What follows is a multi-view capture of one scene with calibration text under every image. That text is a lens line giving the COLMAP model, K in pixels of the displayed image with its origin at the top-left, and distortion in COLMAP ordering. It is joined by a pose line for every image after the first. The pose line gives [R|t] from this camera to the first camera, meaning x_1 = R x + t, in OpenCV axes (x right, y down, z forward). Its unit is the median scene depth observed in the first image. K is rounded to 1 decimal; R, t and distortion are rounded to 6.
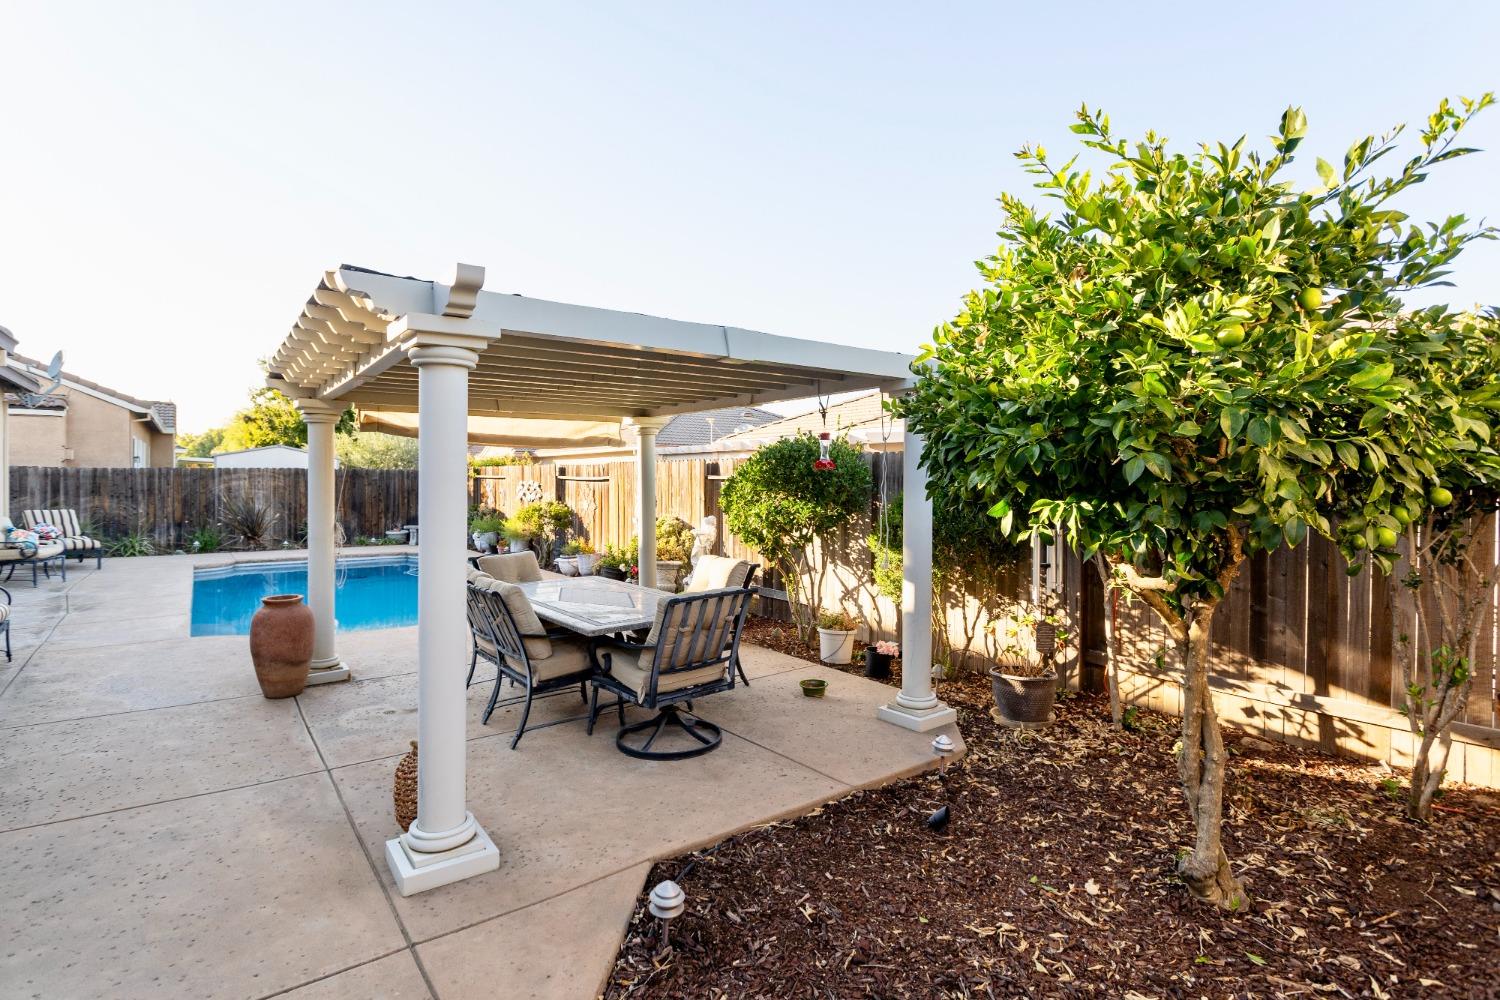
lens RADIAL K [[740.2, 0, 746.9], [0, 740.2, 489.6], [0, 0, 1]] dist [0.003710, -0.001664]
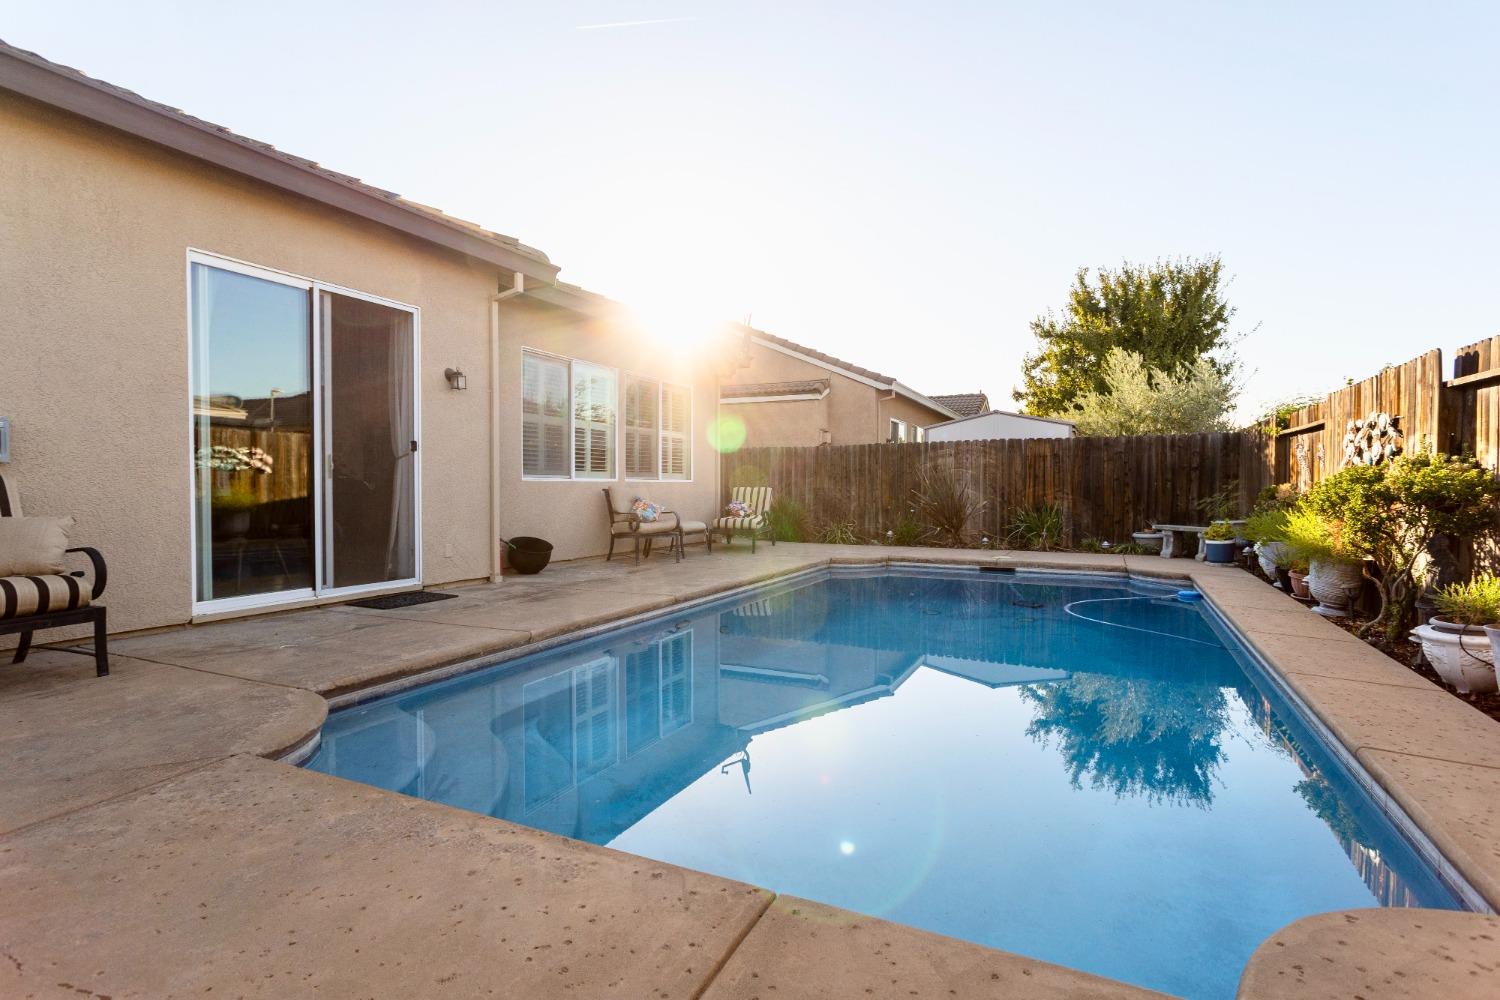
lens RADIAL K [[740.2, 0, 735.4], [0, 740.2, 511.9], [0, 0, 1]] dist [0.003710, -0.001664]
pose [[0.449462, 0.027495, -0.892876, -0.257910], [-0.011856, 0.999622, 0.024814, 0.093440], [0.893221, -0.000567, 0.449618, 1.440662]]
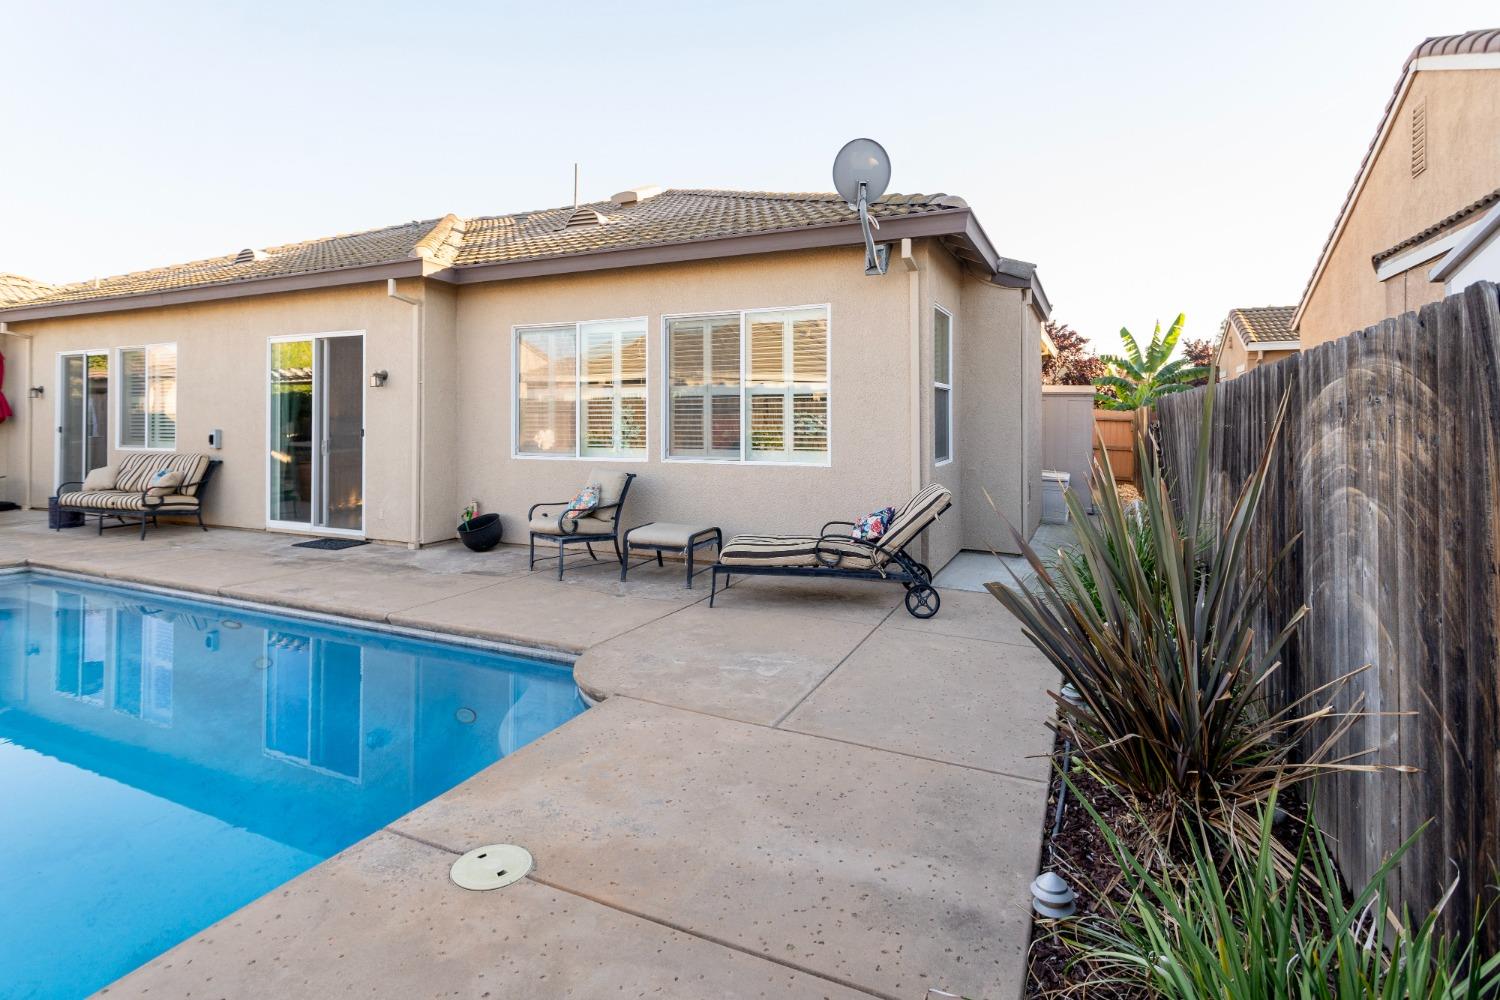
lens RADIAL K [[740.2, 0, 753.7], [0, 740.2, 418.5], [0, 0, 1]] dist [0.003710, -0.001664]
pose [[-0.879518, -0.016978, -0.475563, -1.760982], [-0.020857, 0.999778, 0.002880, -0.054348], [0.475409, 0.012452, -0.879677, 3.653272]]
